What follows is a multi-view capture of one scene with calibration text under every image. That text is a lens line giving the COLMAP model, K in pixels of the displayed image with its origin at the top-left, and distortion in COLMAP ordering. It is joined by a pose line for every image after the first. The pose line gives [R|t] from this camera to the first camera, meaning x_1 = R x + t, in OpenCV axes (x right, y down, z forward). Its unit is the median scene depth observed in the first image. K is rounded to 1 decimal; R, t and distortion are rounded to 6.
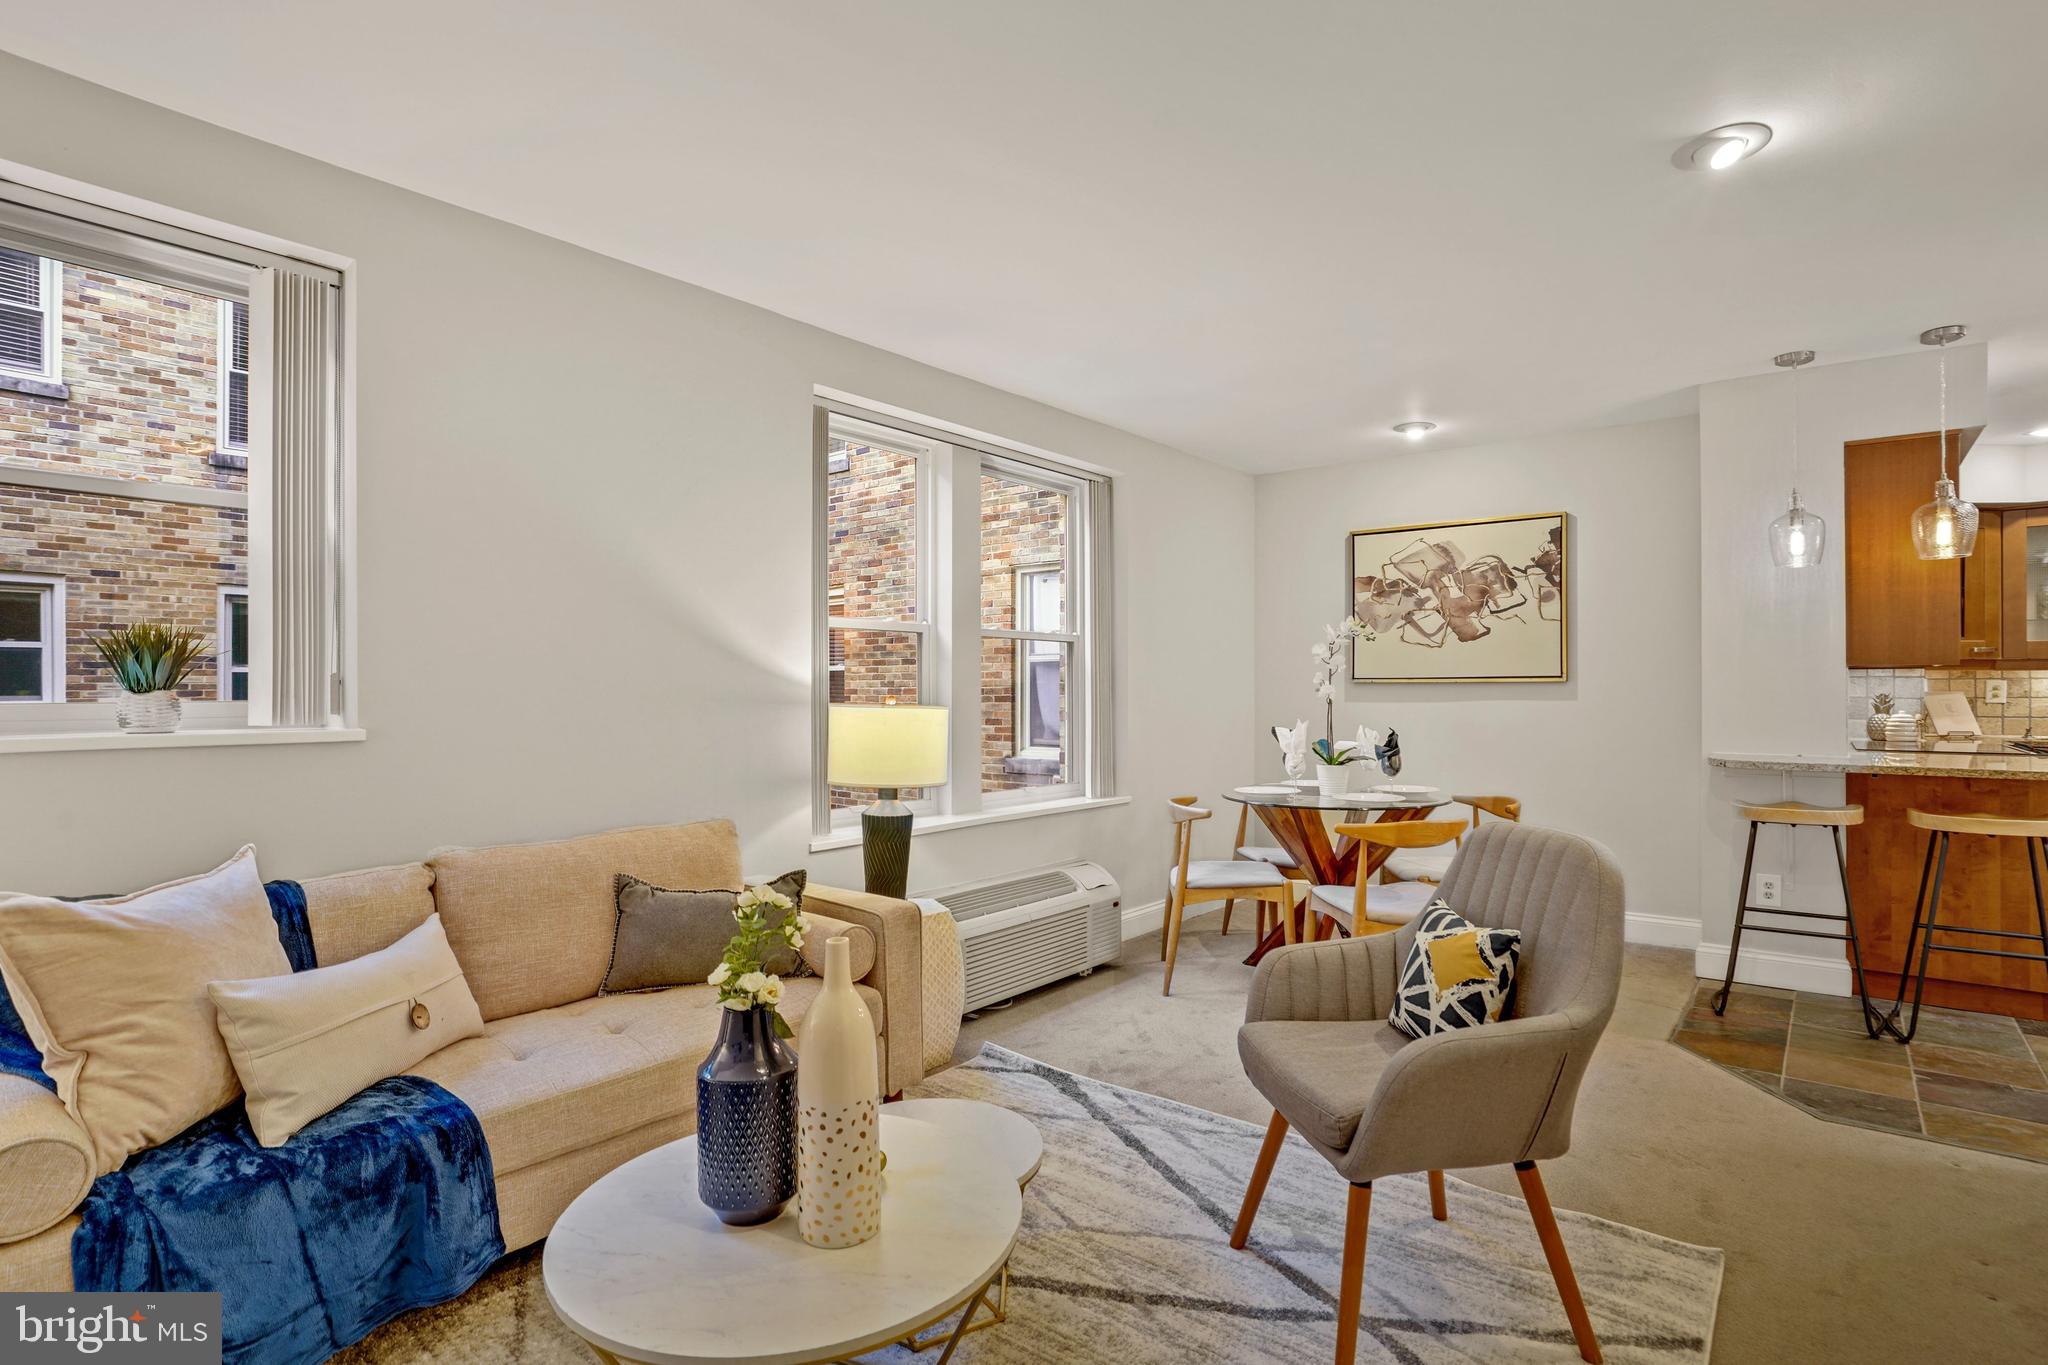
lens RADIAL K [[1012.3, 0, 1033.1], [0, 1012.3, 691.7], [0, 0, 1]] dist [-0.049021, 0.024334]
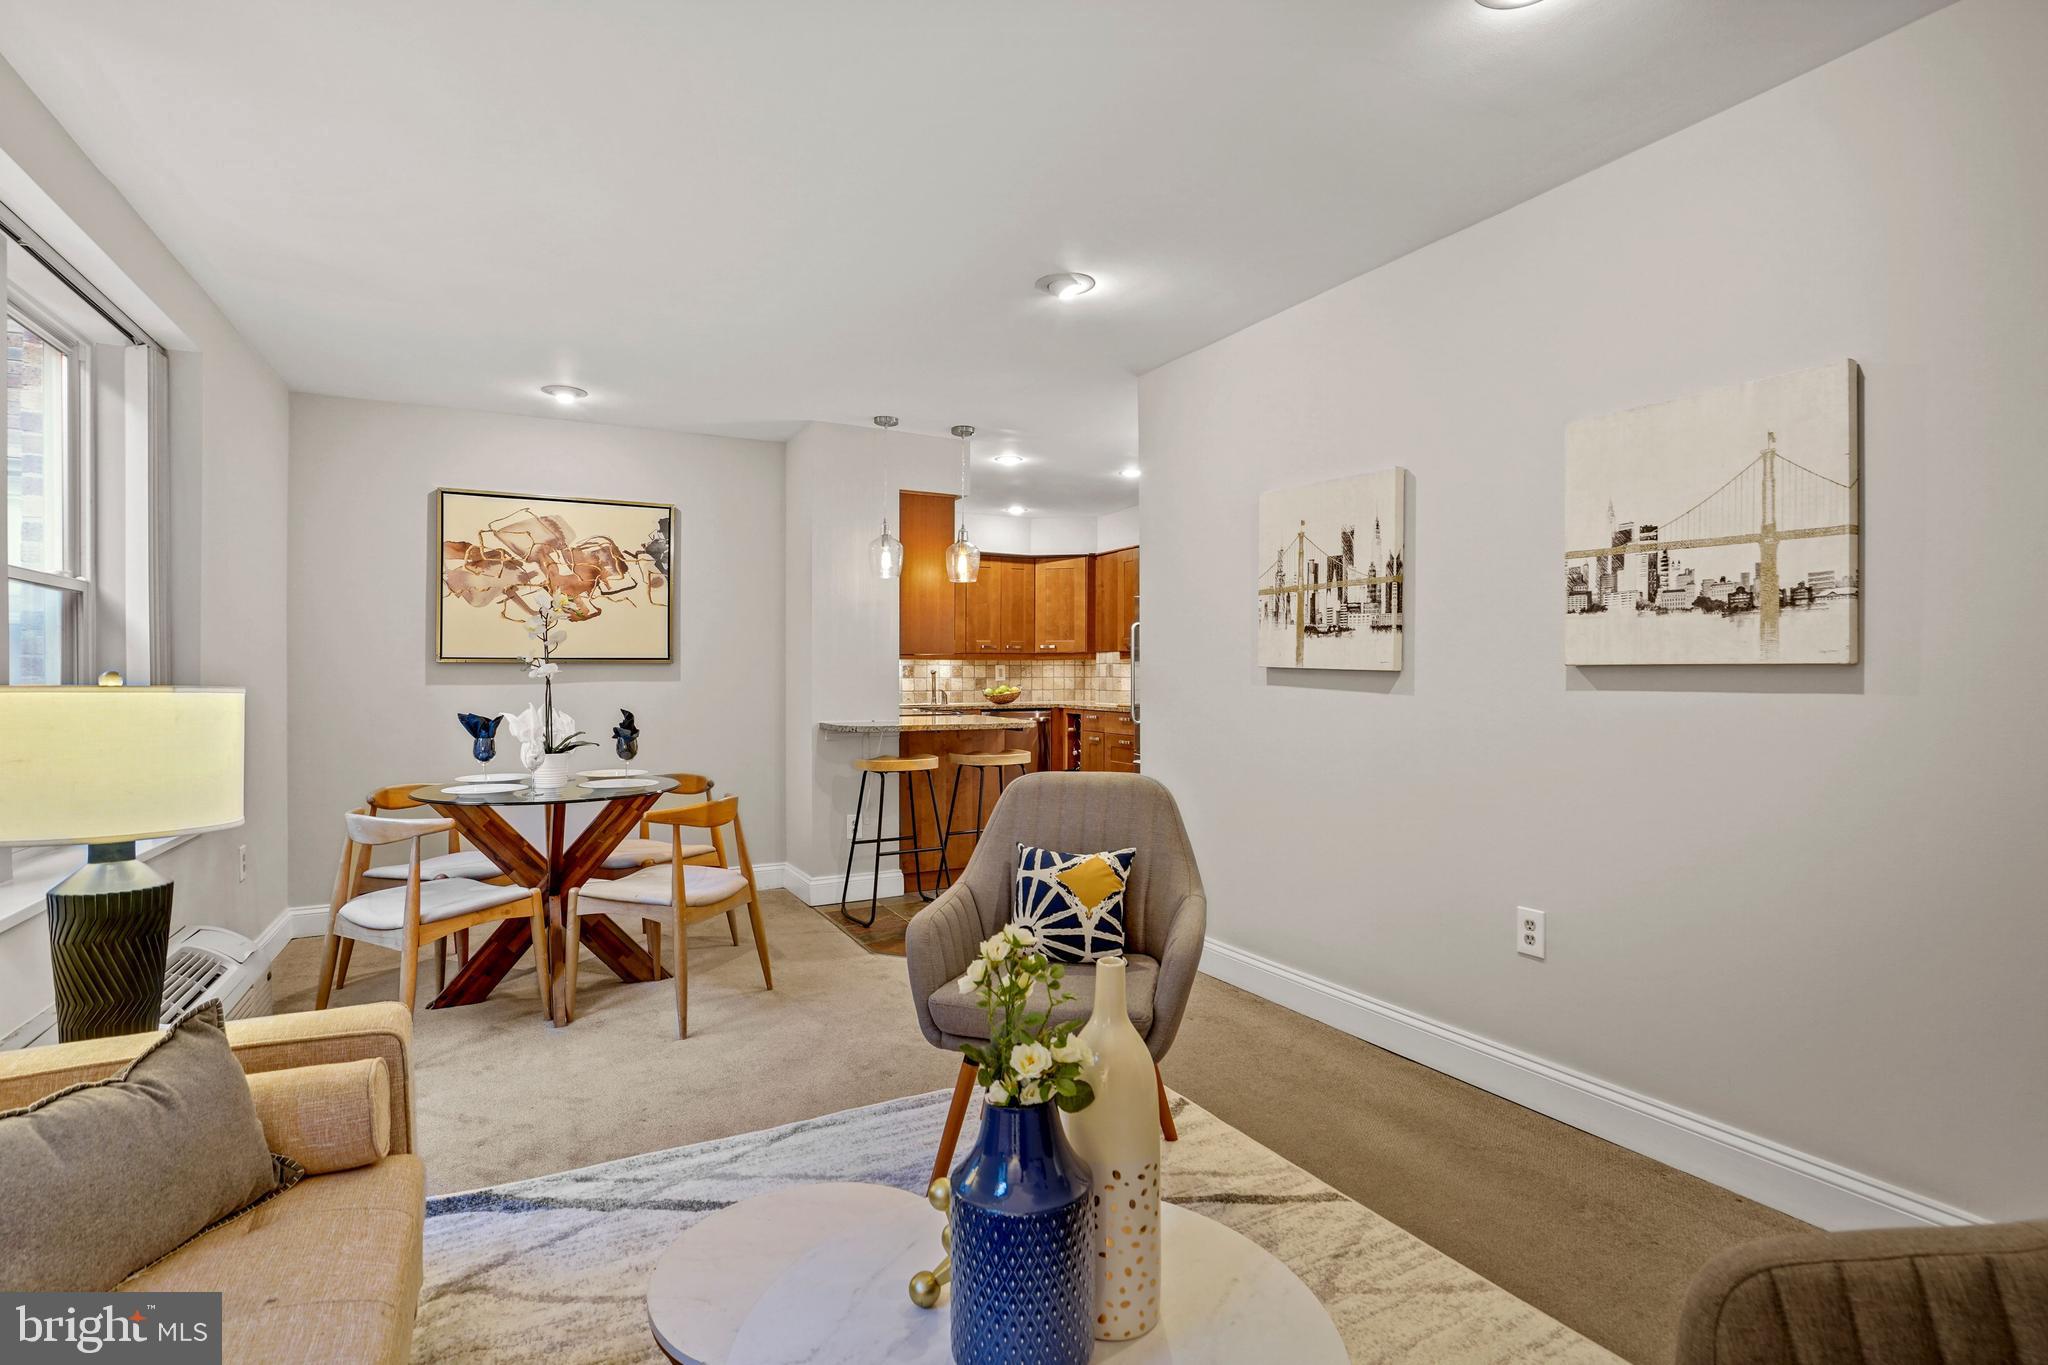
lens RADIAL K [[997.3, 0, 1031.5], [0, 997.3, 687.5], [0, 0, 1]] dist [-0.054037, 0.025630]
pose [[0.390451, -0.010184, 0.920567, -0.274107], [0.001045, 0.999943, 0.010619, 0.004402], [-0.920623, -0.003184, 0.390439, 0.215259]]
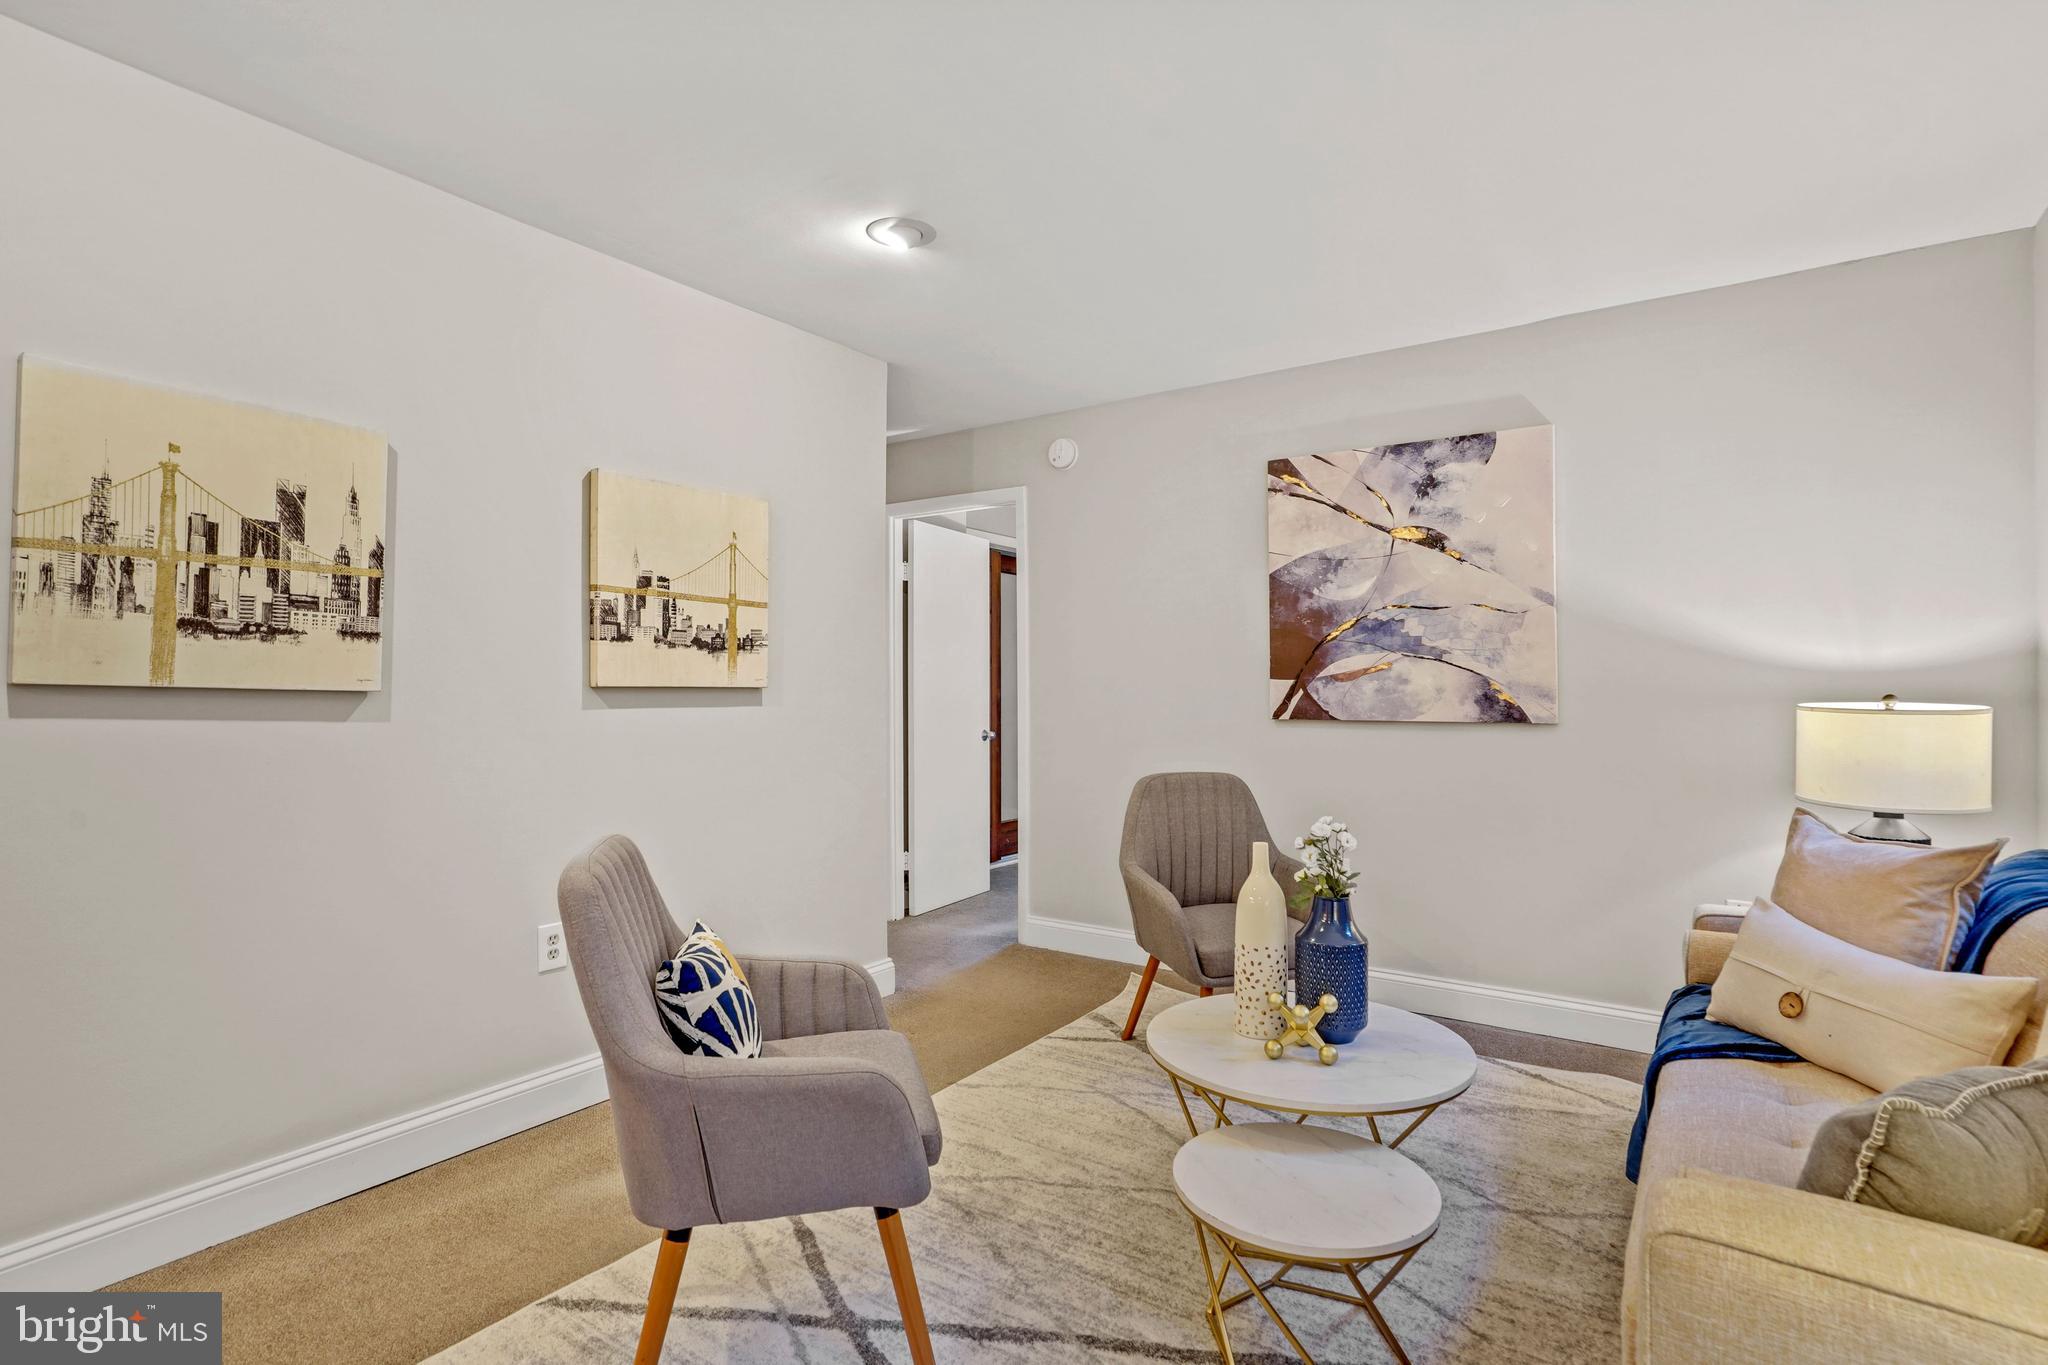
lens RADIAL K [[997.3, 0, 1031.5], [0, 997.3, 687.5], [0, 0, 1]] dist [-0.054037, 0.025630]
pose [[-0.996464, 0.005787, -0.083826, 0.083899], [0.006038, 0.999978, -0.002738, 0.002256], [0.083808, -0.003235, -0.996477, 0.717127]]
